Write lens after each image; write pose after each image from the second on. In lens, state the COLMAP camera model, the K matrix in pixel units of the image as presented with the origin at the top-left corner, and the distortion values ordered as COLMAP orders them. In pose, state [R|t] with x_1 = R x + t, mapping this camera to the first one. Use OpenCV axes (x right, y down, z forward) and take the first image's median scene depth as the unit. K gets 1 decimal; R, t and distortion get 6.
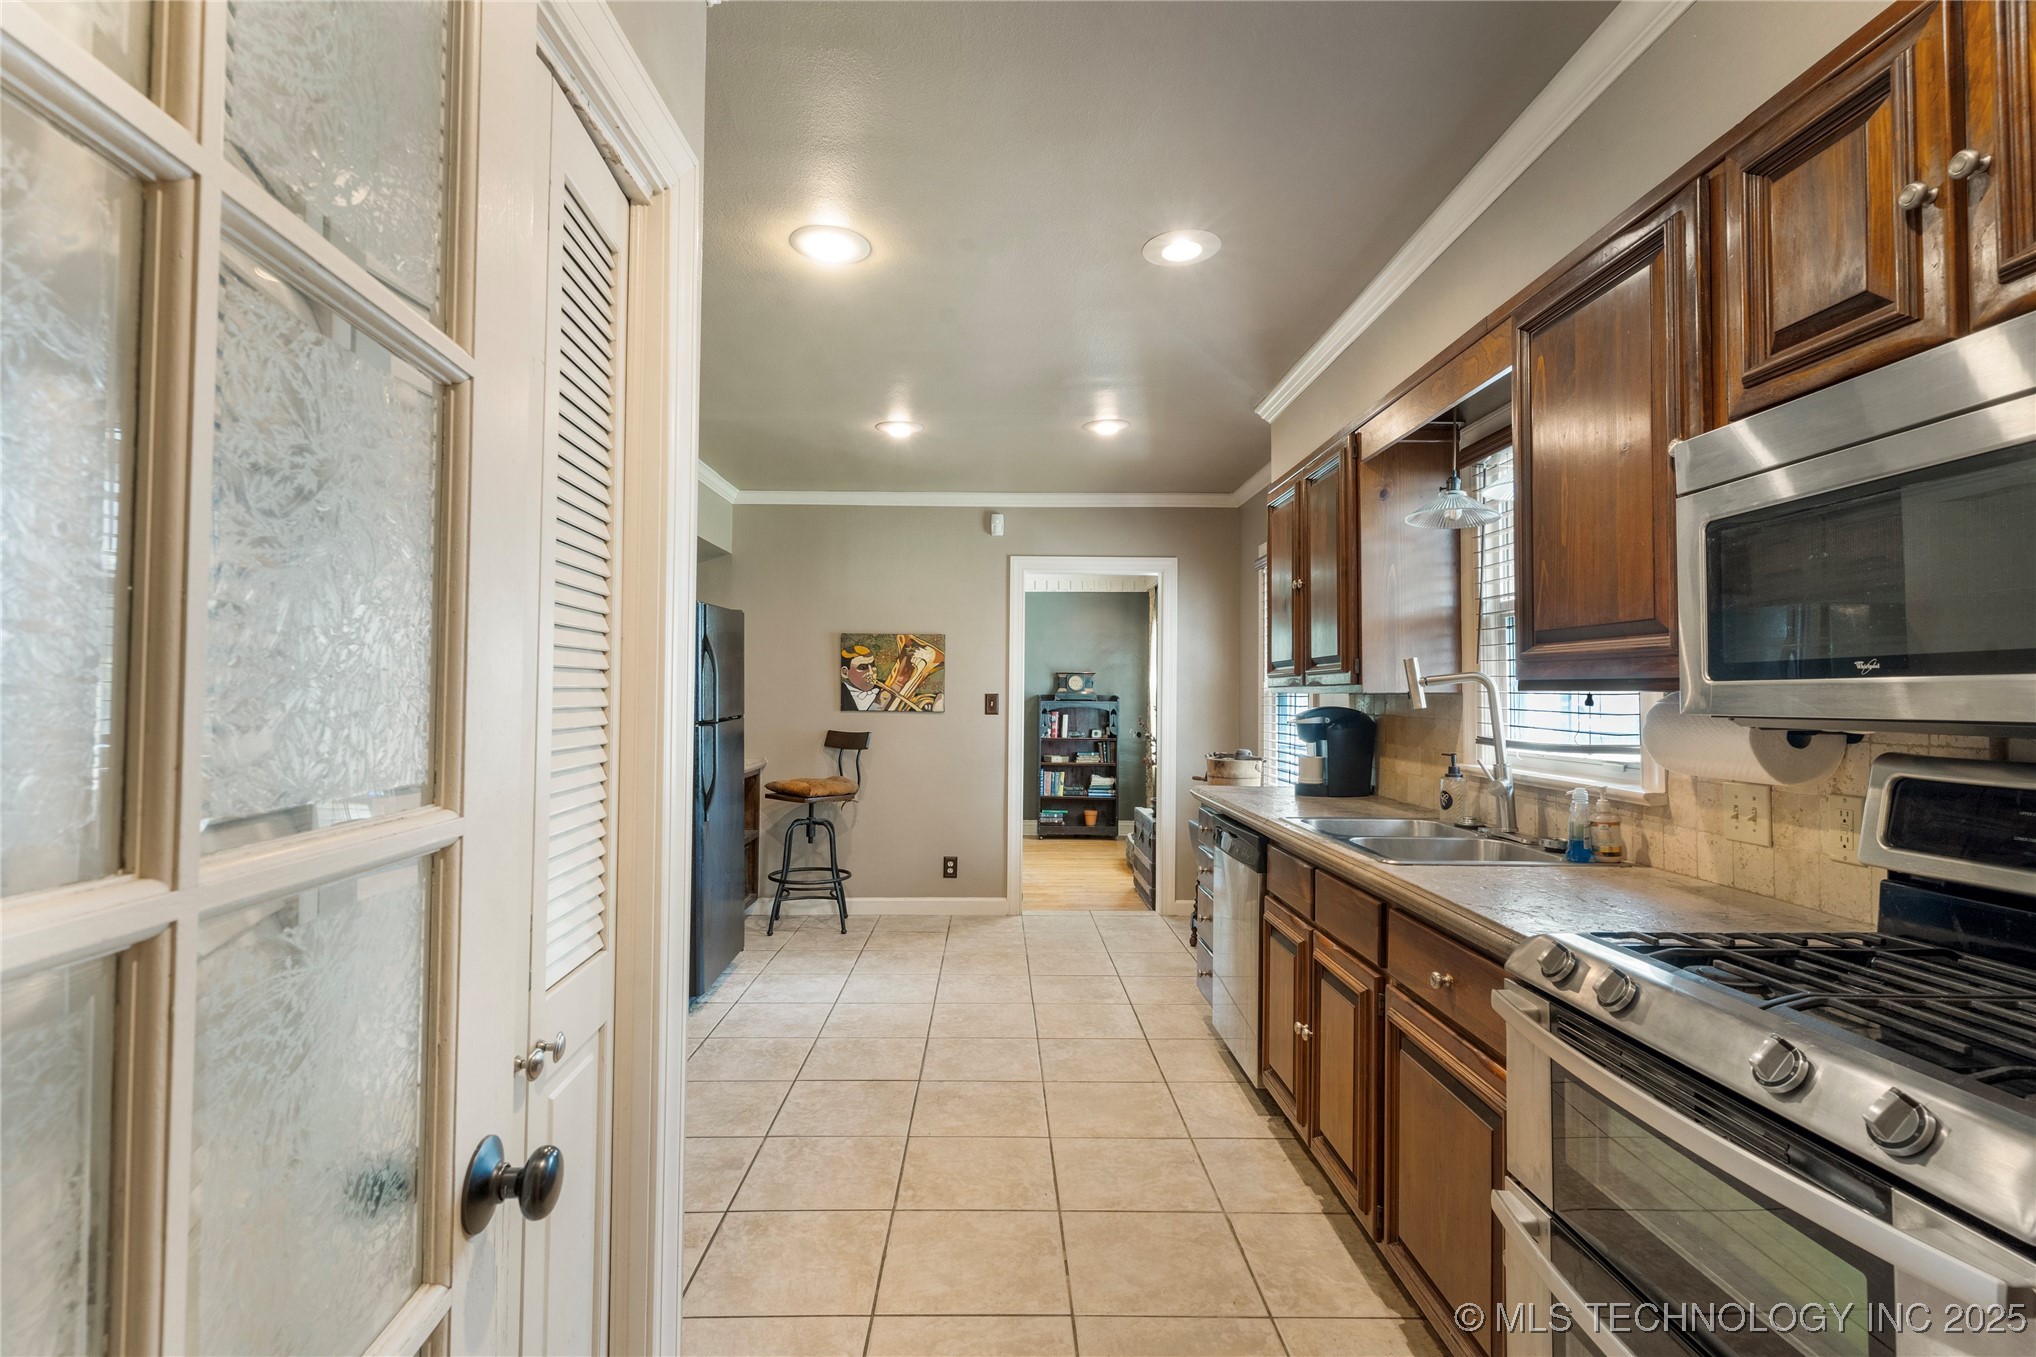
lens RADIAL K [[976.3, 0, 1010.6], [0, 976.3, 671.3], [0, 0, 1]] dist [-0.000876, 0.001481]
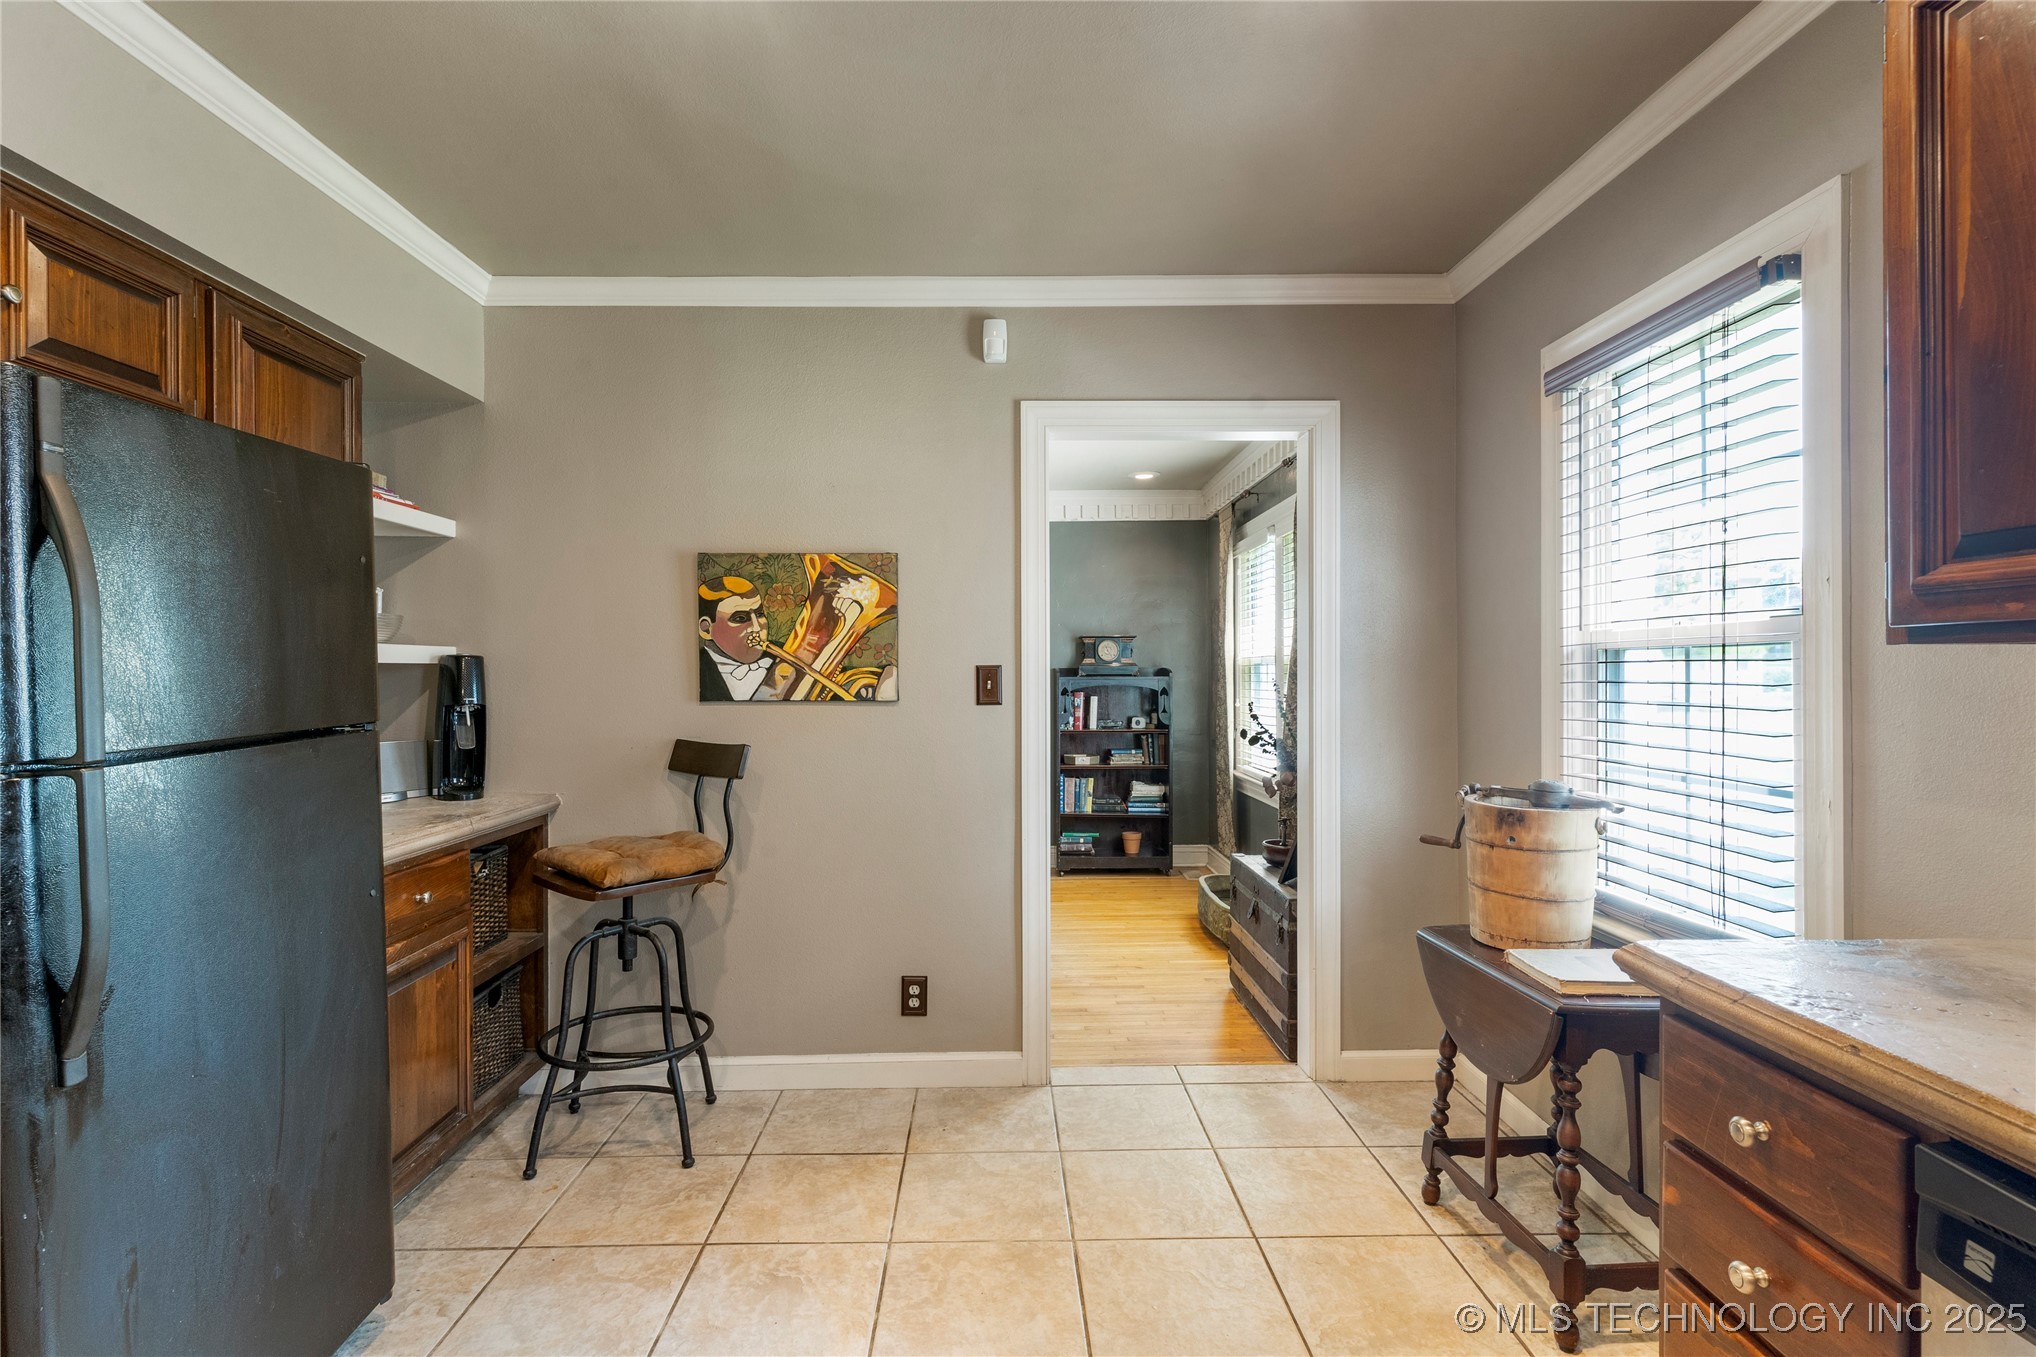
lens RADIAL K [[976.3, 0, 1010.6], [0, 976.3, 671.3], [0, 0, 1]] dist [-0.000876, 0.001481]
pose [[0.999897, -0.013974, 0.003356, -0.005940], [0.013889, 0.999615, 0.024040, 0.009025], [-0.003691, -0.023991, 0.999705, 0.309945]]
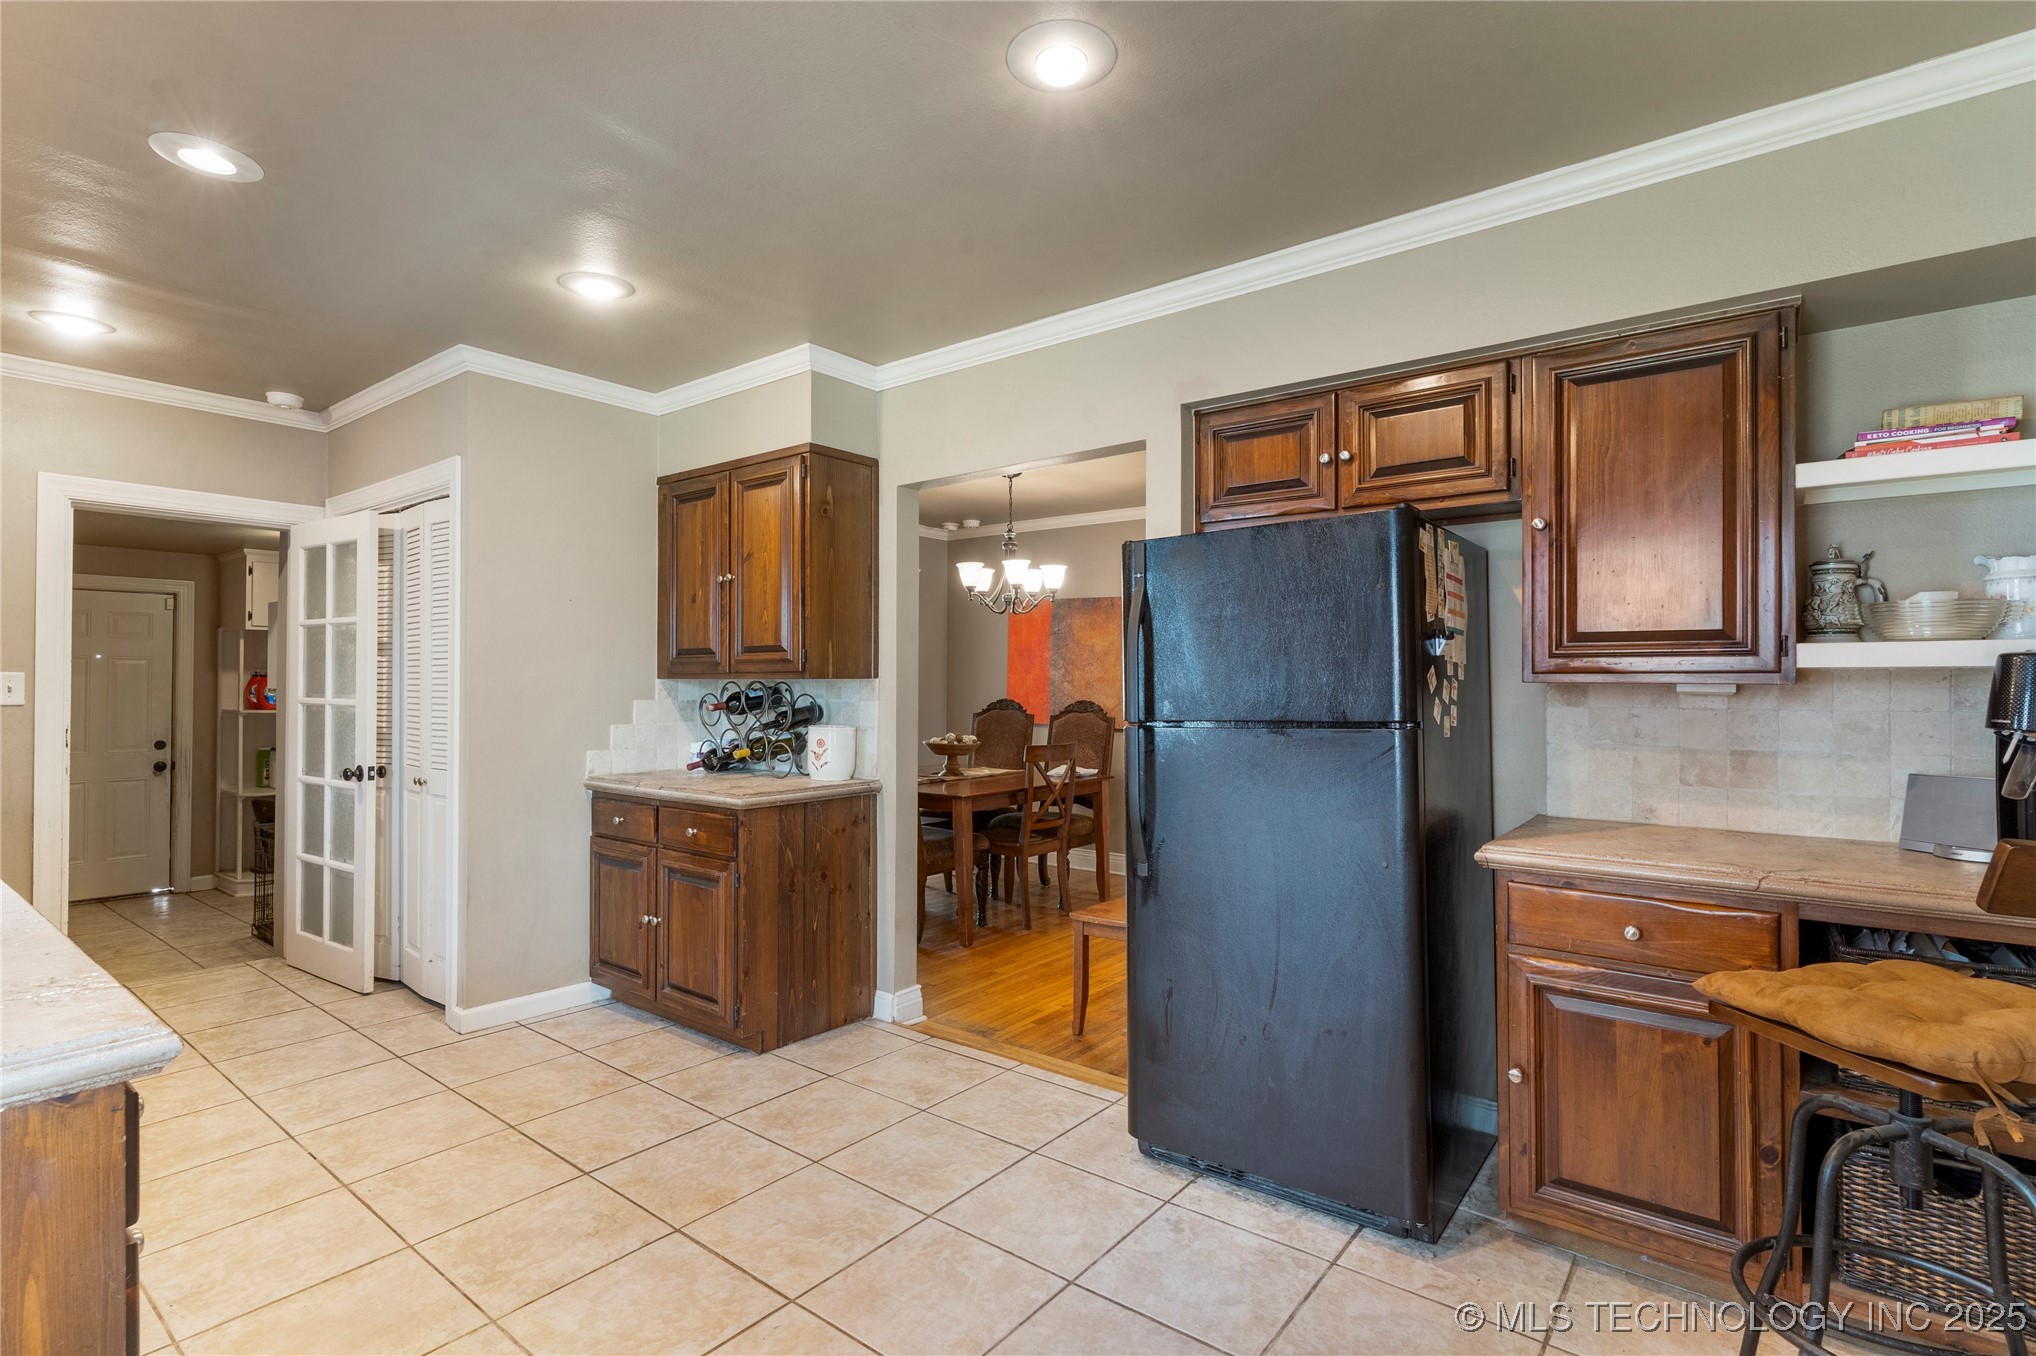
lens RADIAL K [[976.3, 0, 1010.6], [0, 976.3, 670.8], [0, 0, 1]] dist [-0.000876, 0.001481]
pose [[-0.632421, -0.018370, -0.774407, 1.186831], [0.009923, 0.999445, -0.031812, 0.169966], [0.774561, -0.027803, -0.631888, 6.384359]]
